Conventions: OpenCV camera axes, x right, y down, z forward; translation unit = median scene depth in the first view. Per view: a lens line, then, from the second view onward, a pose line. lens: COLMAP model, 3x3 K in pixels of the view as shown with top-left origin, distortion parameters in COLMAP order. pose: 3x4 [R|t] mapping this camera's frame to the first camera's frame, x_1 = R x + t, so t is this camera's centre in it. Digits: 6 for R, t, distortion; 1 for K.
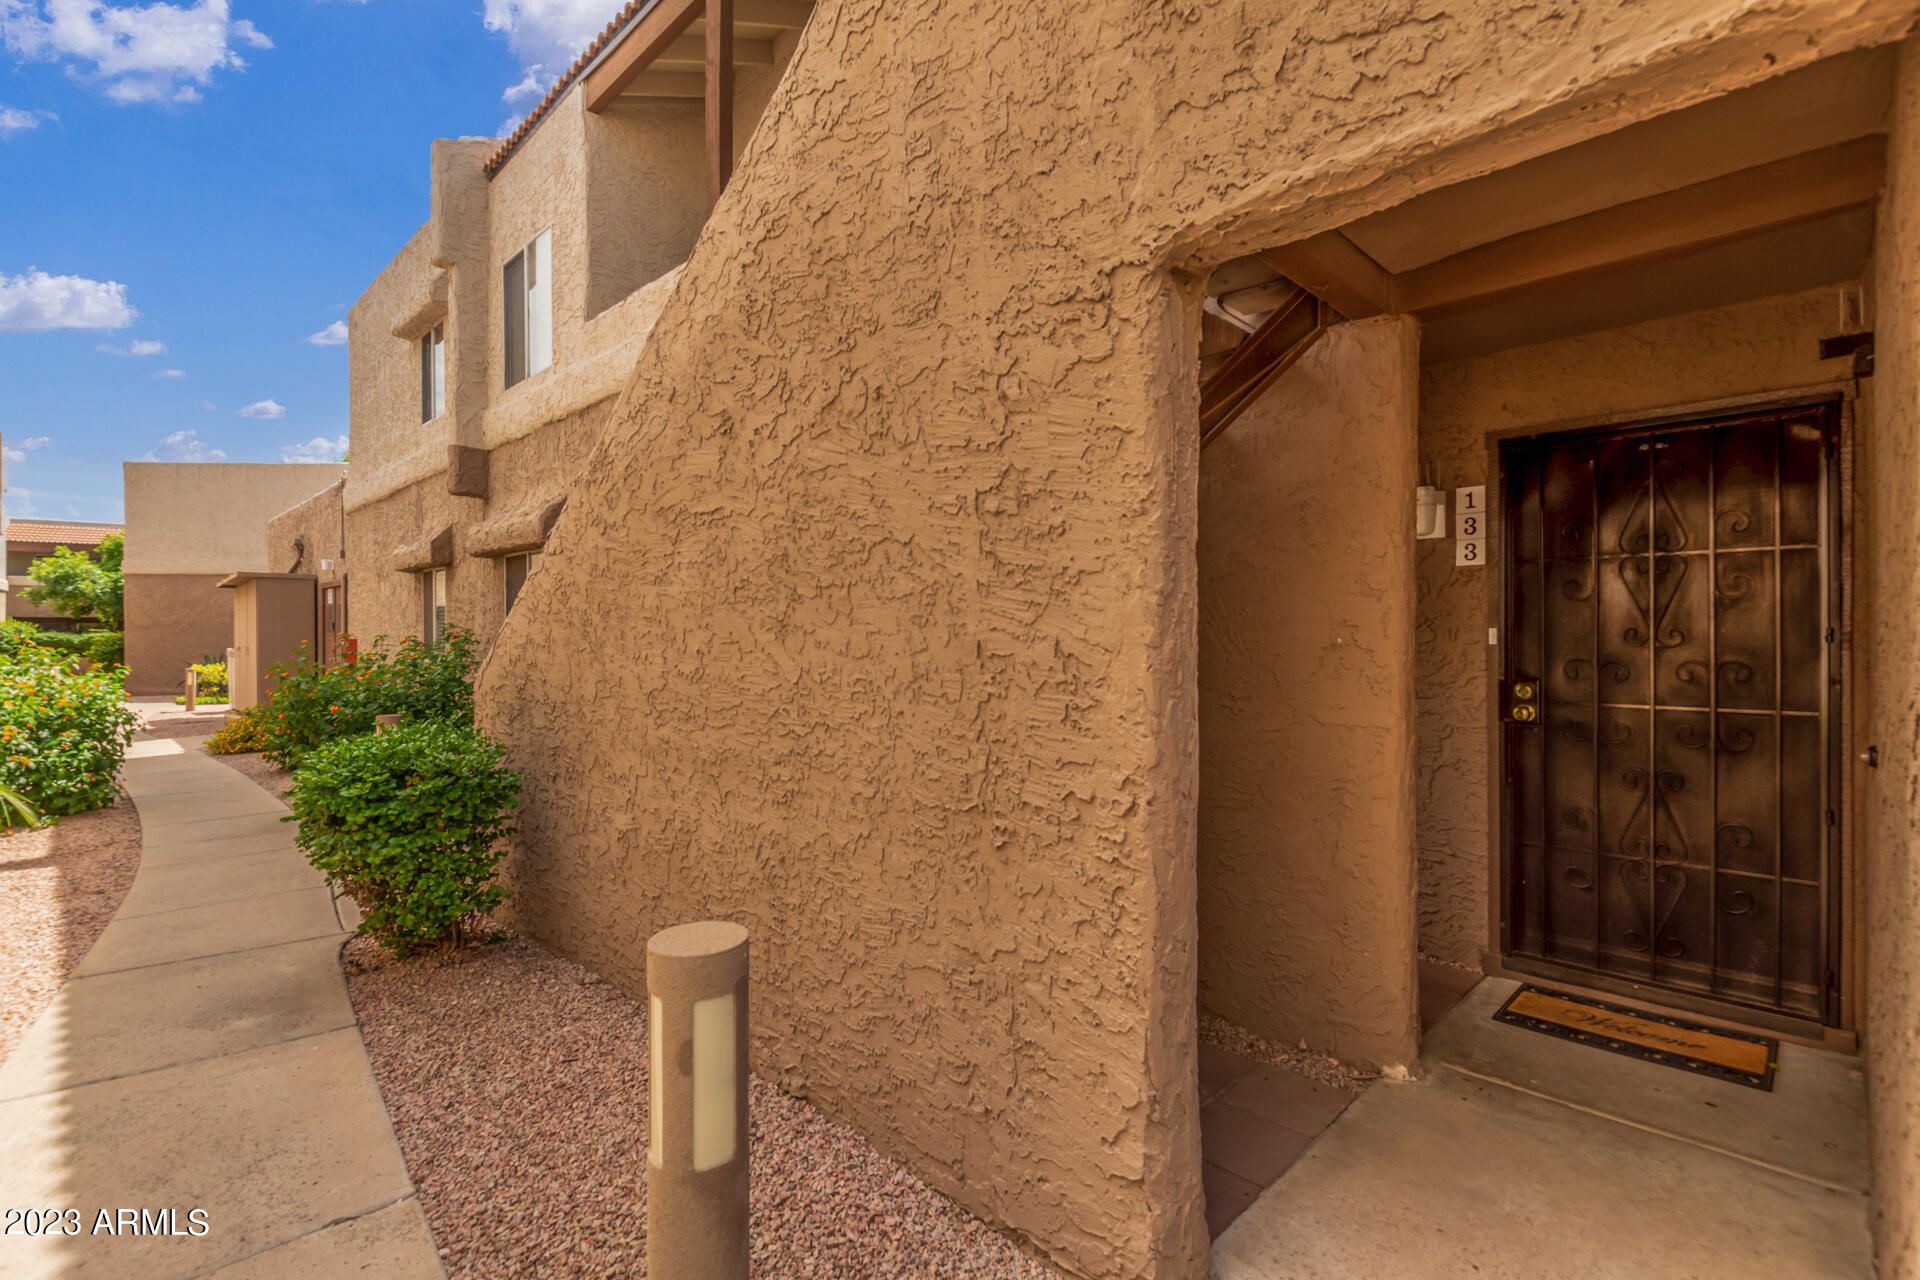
lens RADIAL K [[881.4, 0, 960.0], [0, 881.4, 638.4], [0, 0, 1]] dist [-0.000068, -0.000358]
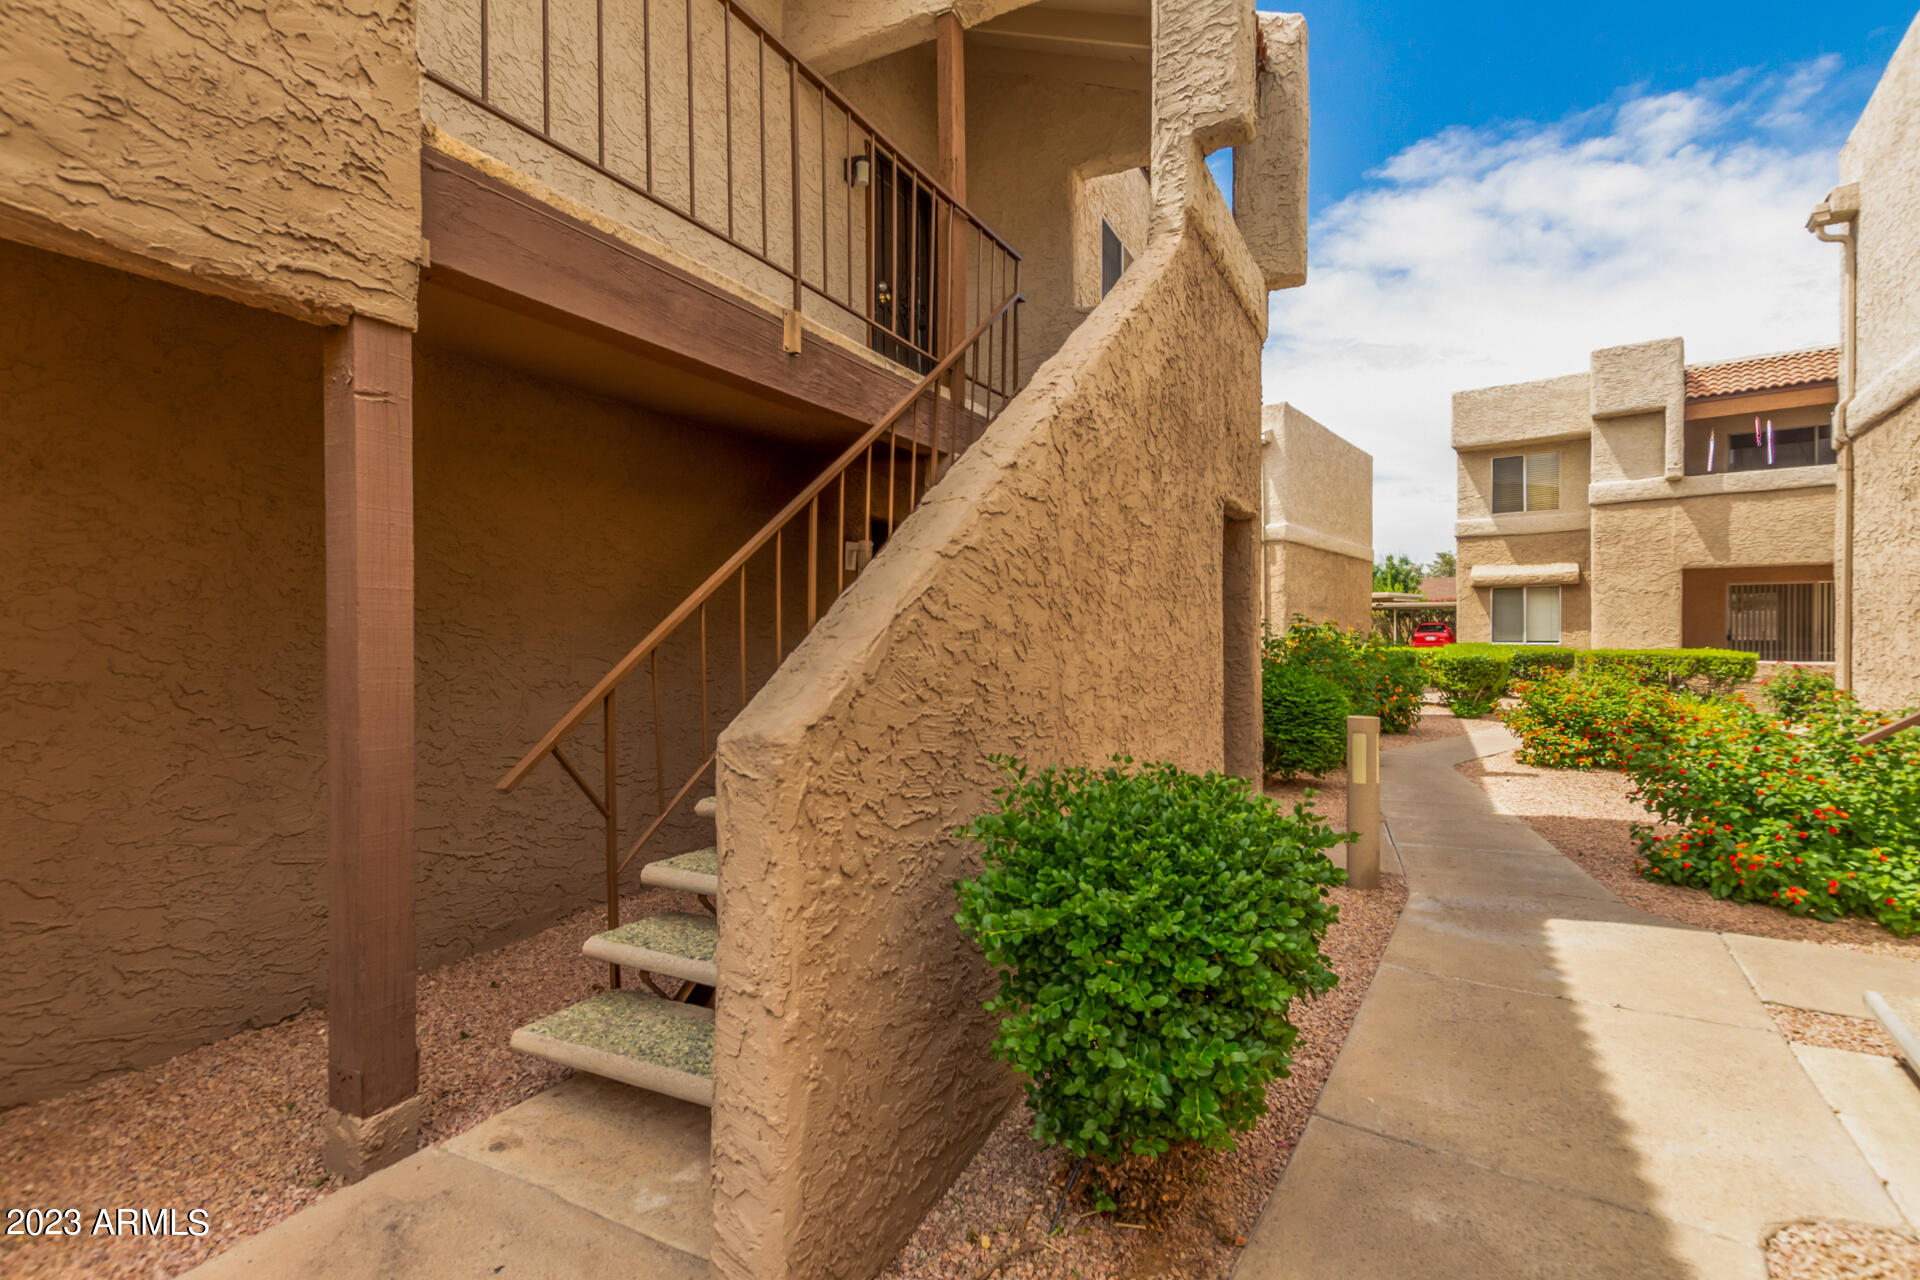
lens RADIAL K [[881.4, 0, 960.1], [0, 881.4, 640.8], [0, 0, 1]] dist [-0.000068, -0.000358]
pose [[-0.294890, -0.007488, 0.955502, -1.308043], [0.004729, 0.999946, 0.009296, 0.009573], [-0.955519, 0.007260, -0.294839, 1.499223]]
